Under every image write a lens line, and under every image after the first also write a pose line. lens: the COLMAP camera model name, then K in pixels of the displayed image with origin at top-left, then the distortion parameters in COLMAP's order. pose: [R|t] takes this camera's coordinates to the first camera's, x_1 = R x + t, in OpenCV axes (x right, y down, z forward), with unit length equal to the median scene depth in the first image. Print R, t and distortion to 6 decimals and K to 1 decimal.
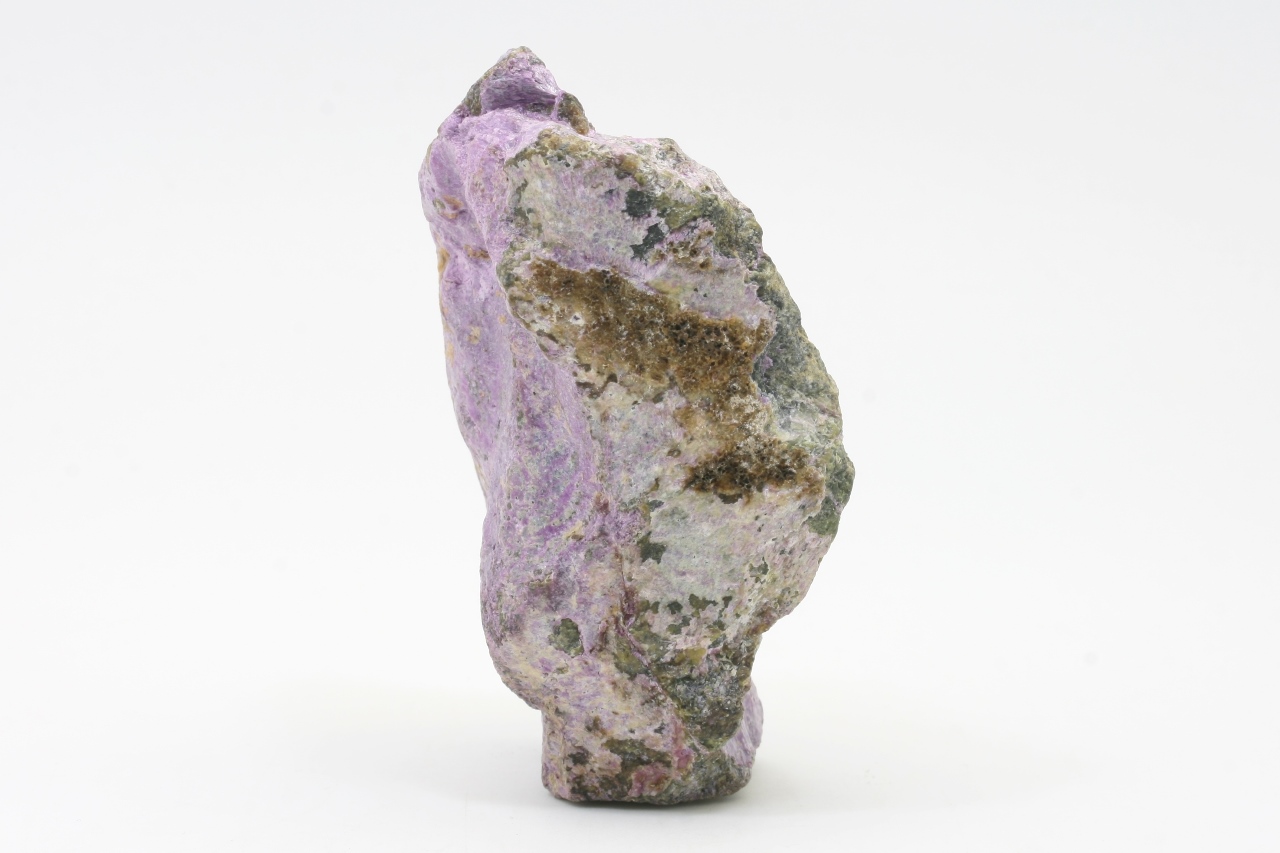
lens RADIAL K [[4537.2, 0, 640.1], [0, 4537.2, 426.0], [0, 0, 1]] dist [-0.160797, 0.000000]
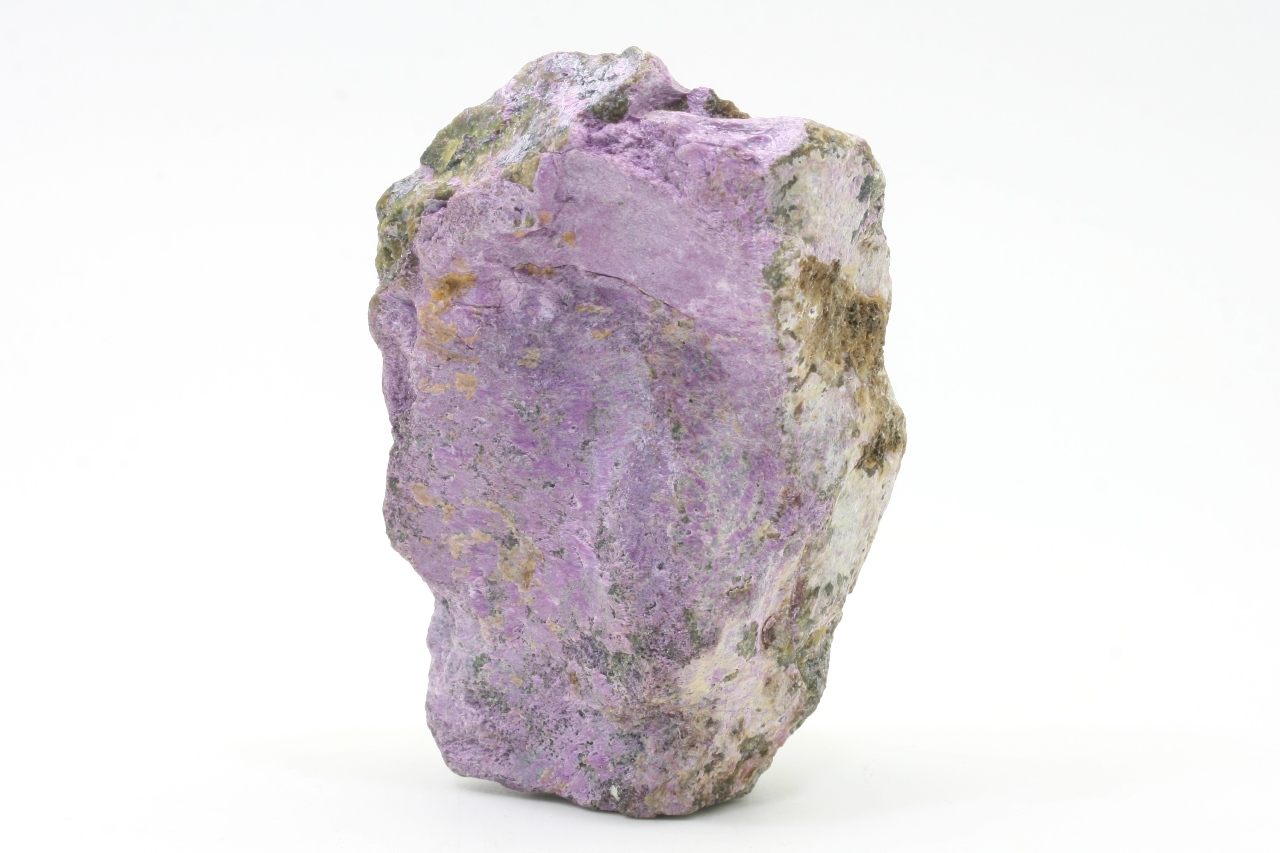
lens RADIAL K [[4537.2, 0, 640.1], [0, 4537.2, 427.1], [0, 0, 1]] dist [-0.160797, 0.000000]
pose [[0.515890, -0.141829, 0.844833, -0.867373], [0.132022, 0.987581, 0.085176, -0.087562], [-0.846421, 0.067595, 0.528207, 0.507101]]
